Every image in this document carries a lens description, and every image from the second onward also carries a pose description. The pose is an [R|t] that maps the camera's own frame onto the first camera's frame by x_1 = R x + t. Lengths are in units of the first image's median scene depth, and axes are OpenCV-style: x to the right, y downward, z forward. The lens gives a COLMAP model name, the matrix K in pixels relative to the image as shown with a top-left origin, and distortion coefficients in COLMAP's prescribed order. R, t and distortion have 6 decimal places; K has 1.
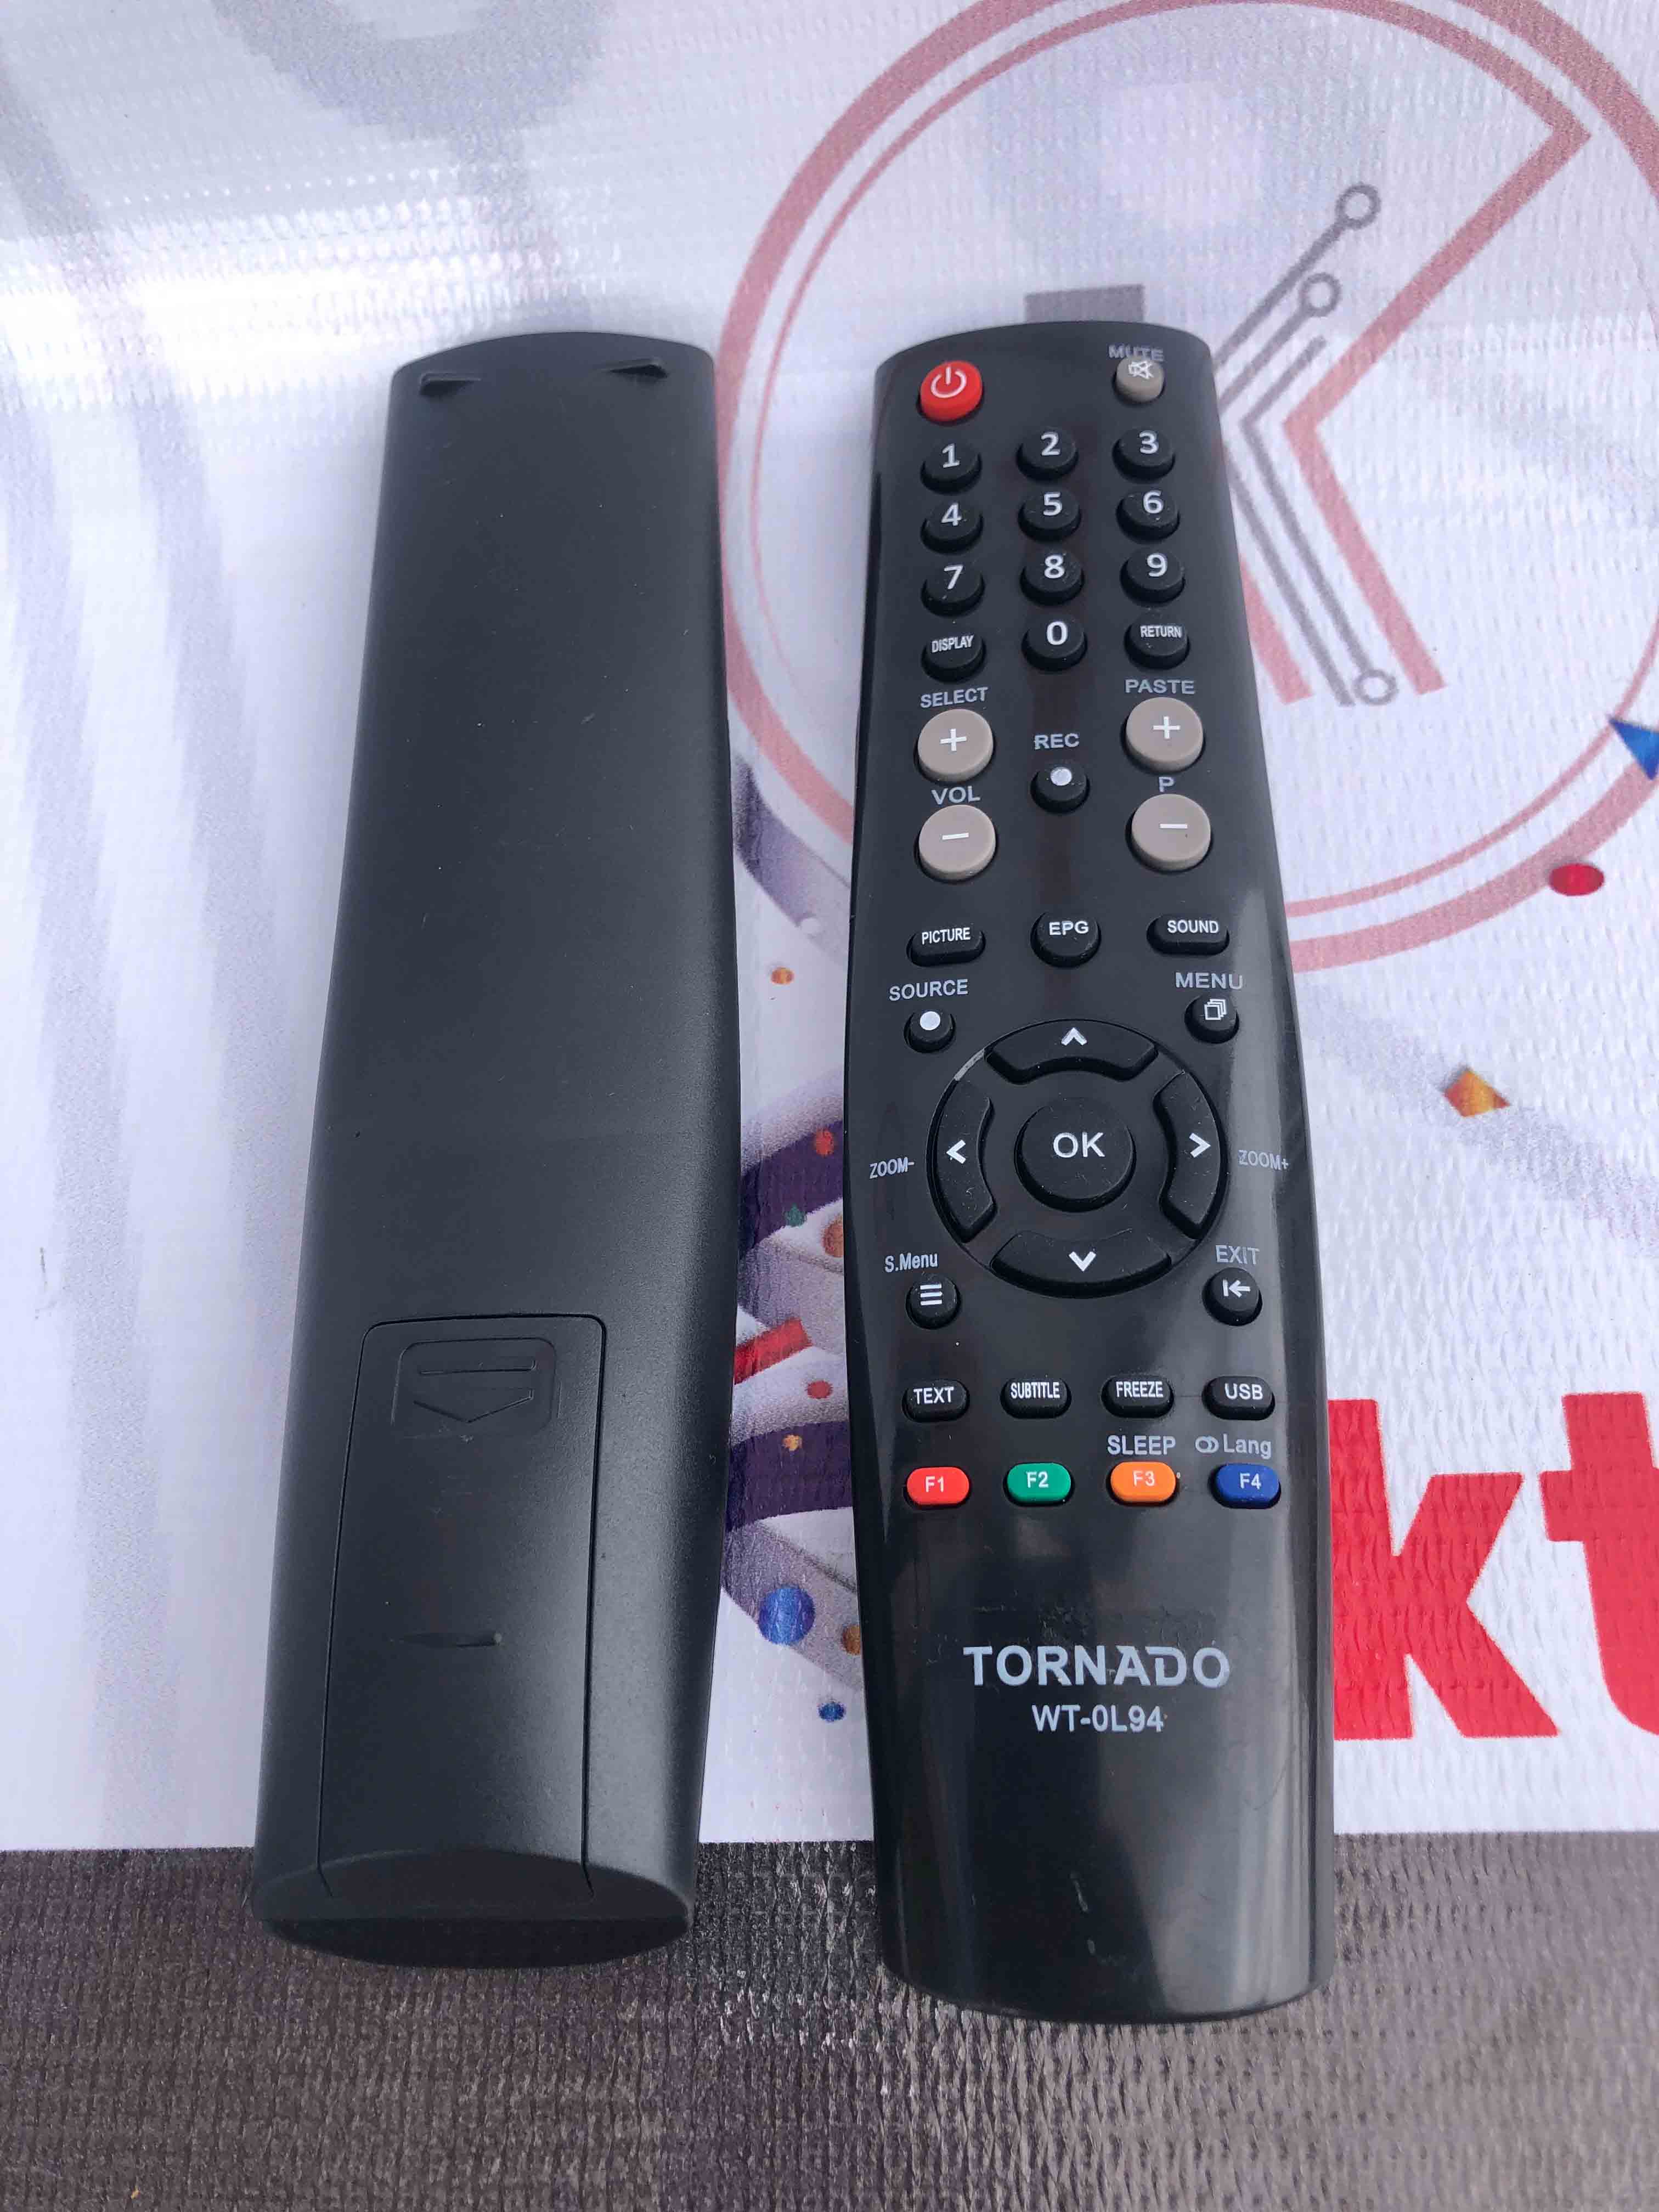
lens RADIAL K [[1840.2, 0, 818.5], [0, 1840.2, 1104.6], [0, 0, 1]] dist [-0.024802, 0.014290]
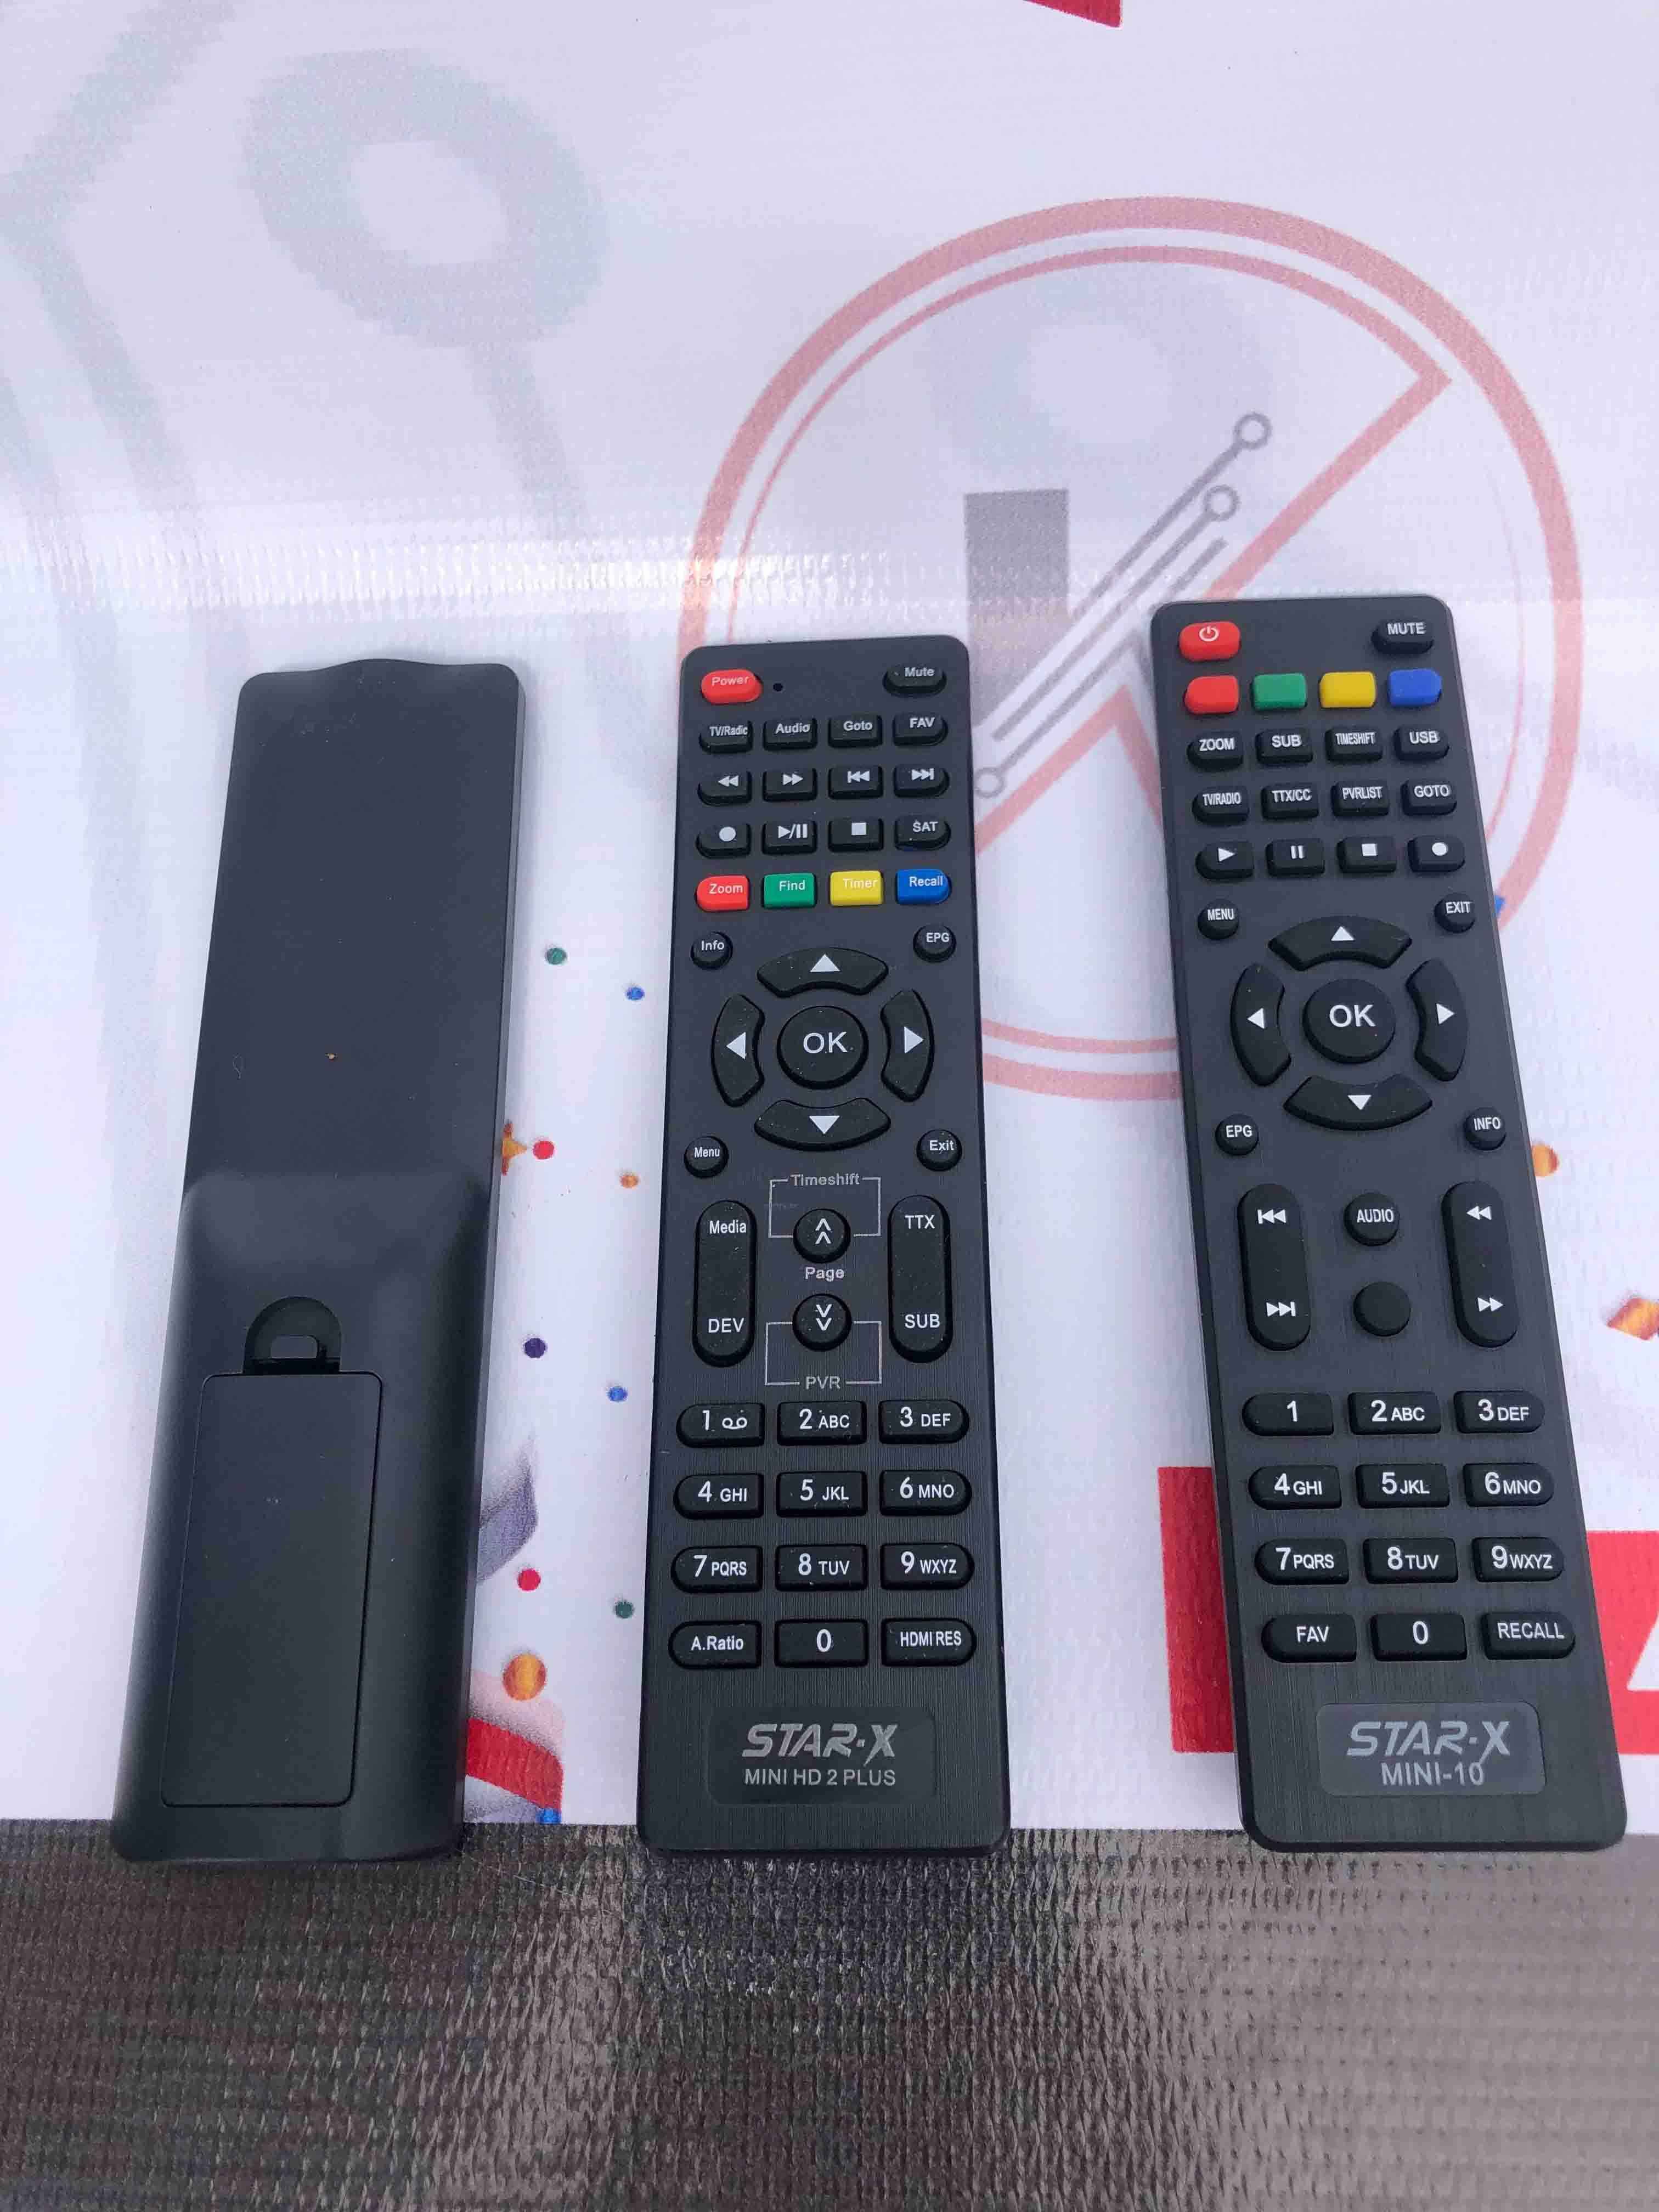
lens RADIAL K [[1840.2, 0, 821.0], [0, 1840.2, 1113.6], [0, 0, 1]] dist [-0.024802, 0.014290]
pose [[0.999730, 0.022217, 0.006787, 0.026502], [-0.022347, 0.999554, 0.019785, -0.084970], [-0.006344, -0.019931, 0.999781, -0.183489]]
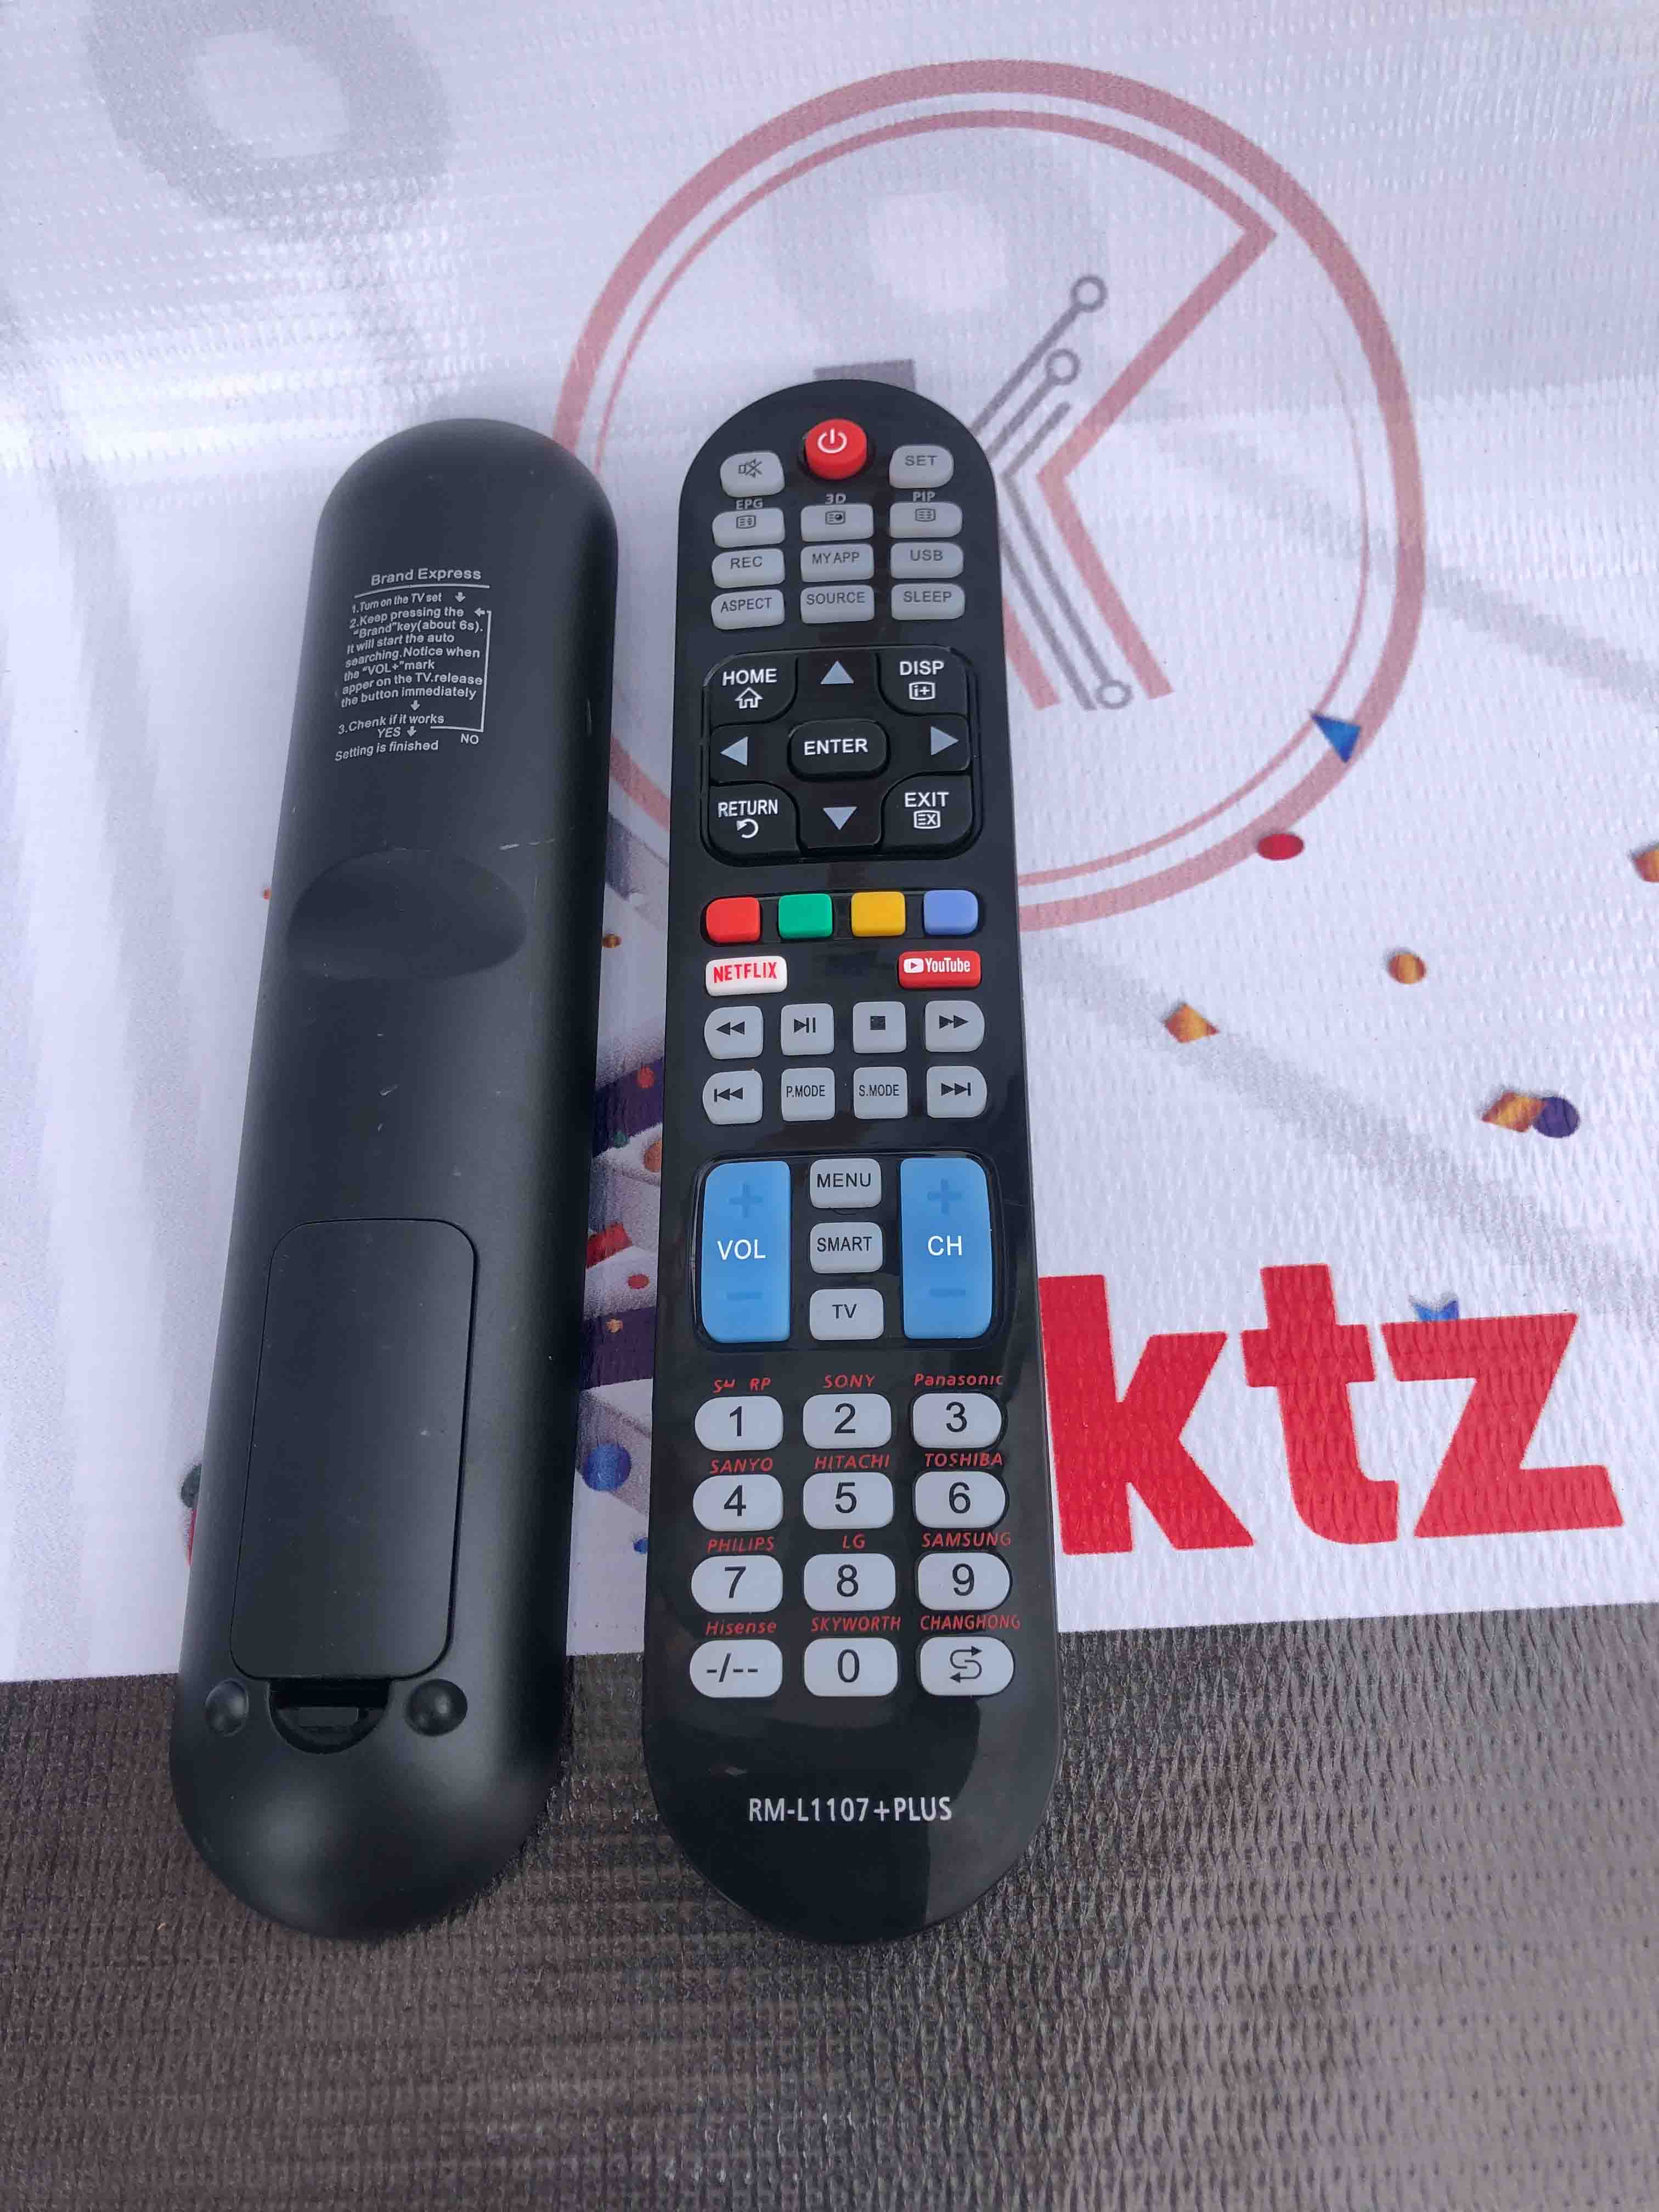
lens RADIAL K [[1840.2, 0, 813.8], [0, 1840.2, 1110.6], [0, 0, 1]] dist [-0.024802, 0.014290]
pose [[0.999562, -0.017517, 0.023854, 0.086711], [0.018703, 0.998551, -0.050453, 0.106693], [-0.022936, 0.050877, 0.998441, -0.175574]]
